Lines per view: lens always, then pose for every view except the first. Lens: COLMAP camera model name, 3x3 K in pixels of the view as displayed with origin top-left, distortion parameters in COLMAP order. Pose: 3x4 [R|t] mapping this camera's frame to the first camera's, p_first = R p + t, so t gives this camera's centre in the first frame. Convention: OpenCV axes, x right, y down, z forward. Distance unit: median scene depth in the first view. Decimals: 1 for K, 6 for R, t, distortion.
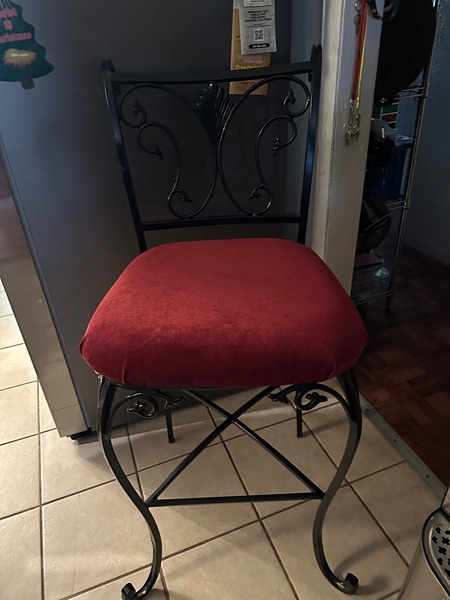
lens RADIAL K [[433.1, 0, 220.5], [0, 433.1, 303.5], [0, 0, 1]] dist [0.004220, -0.002705]
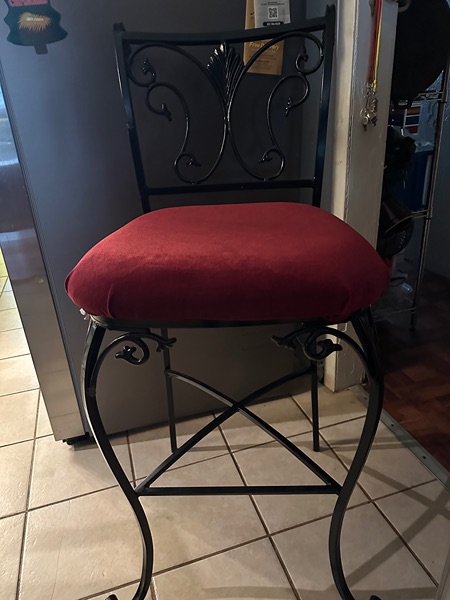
lens RADIAL K [[433.1, 0, 220.5], [0, 433.1, 303.5], [0, 0, 1]] dist [0.004220, -0.002705]
pose [[0.998526, 0.022013, -0.049619, 0.028882], [-0.028069, 0.991776, -0.124872, 0.158800], [0.046462, 0.126081, 0.990931, 0.077906]]
